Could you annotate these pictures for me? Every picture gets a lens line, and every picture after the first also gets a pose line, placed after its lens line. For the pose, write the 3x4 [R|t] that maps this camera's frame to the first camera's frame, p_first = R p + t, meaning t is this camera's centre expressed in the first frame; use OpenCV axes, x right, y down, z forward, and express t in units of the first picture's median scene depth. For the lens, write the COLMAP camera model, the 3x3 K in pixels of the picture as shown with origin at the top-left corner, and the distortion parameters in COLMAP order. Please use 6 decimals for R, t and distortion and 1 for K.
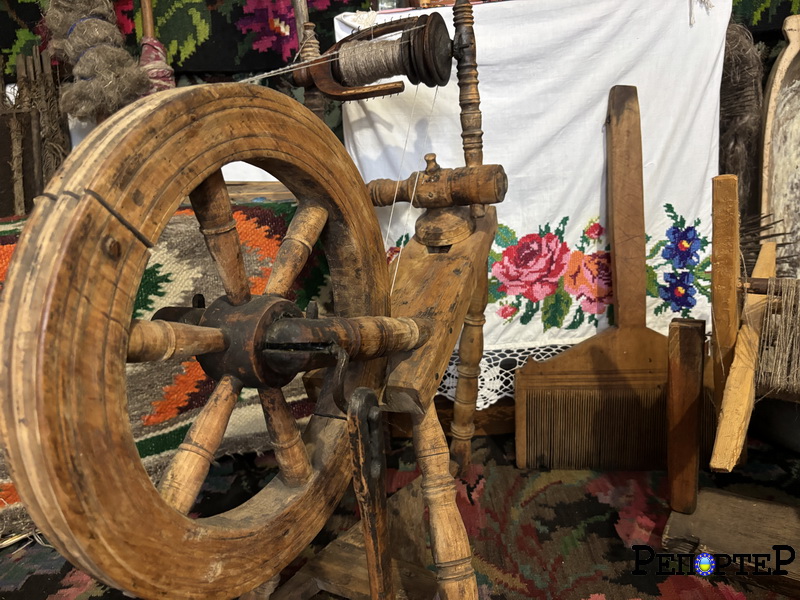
lens RADIAL K [[597.7, 0, 400.0], [0, 597.7, 300.0], [0, 0, 1]] dist [0.050365, -0.053633]
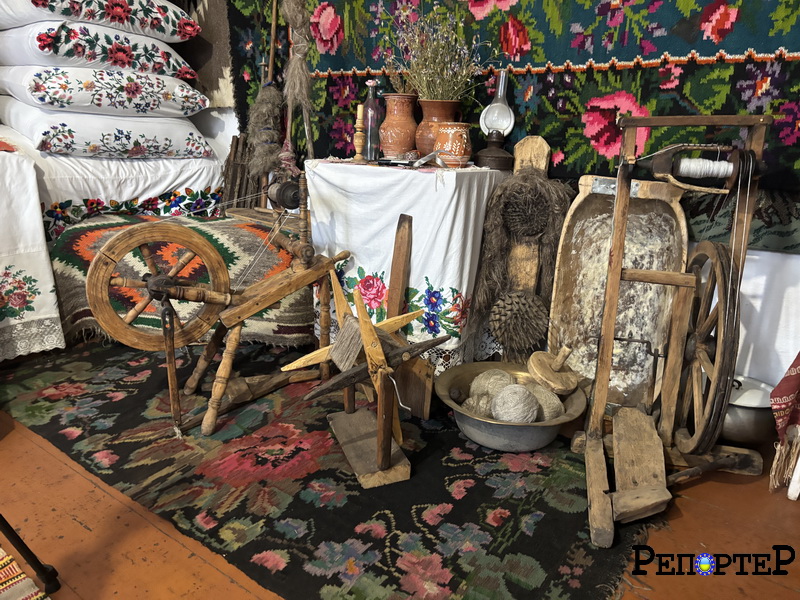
lens RADIAL K [[597.7, 0, 400.0], [0, 597.7, 300.0], [0, 0, 1]] dist [0.050365, -0.053633]
pose [[0.816856, 0.250991, -0.519375, 1.358801], [-0.219714, 0.967883, 0.122178, -0.296183], [0.533360, 0.014312, 0.845767, -0.641440]]
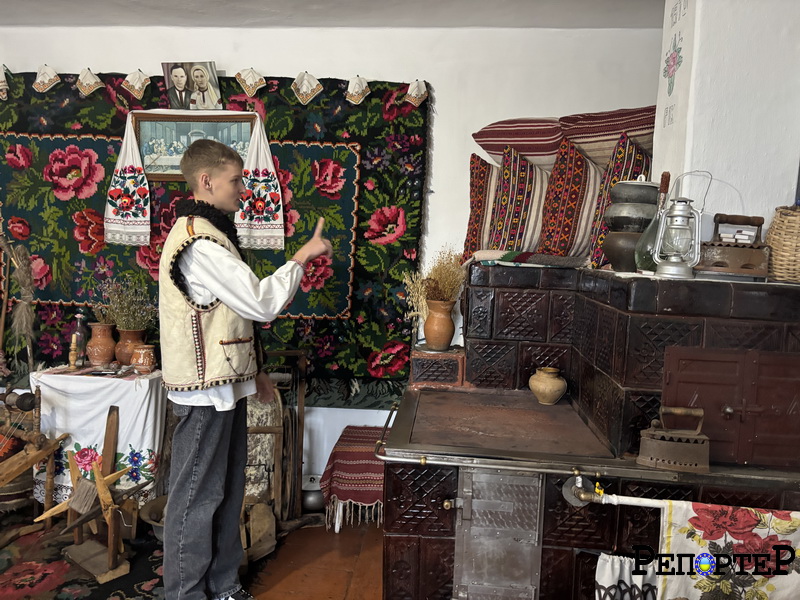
lens RADIAL K [[587.7, 0, 400.7], [0, 587.7, 303.3], [0, 0, 1]] dist [0.084182, -0.090149]
pose [[0.990733, 0.124834, -0.053517, 1.829551], [-0.132522, 0.974786, -0.179526, -0.481708], [0.029757, 0.184955, 0.982296, -1.993826]]
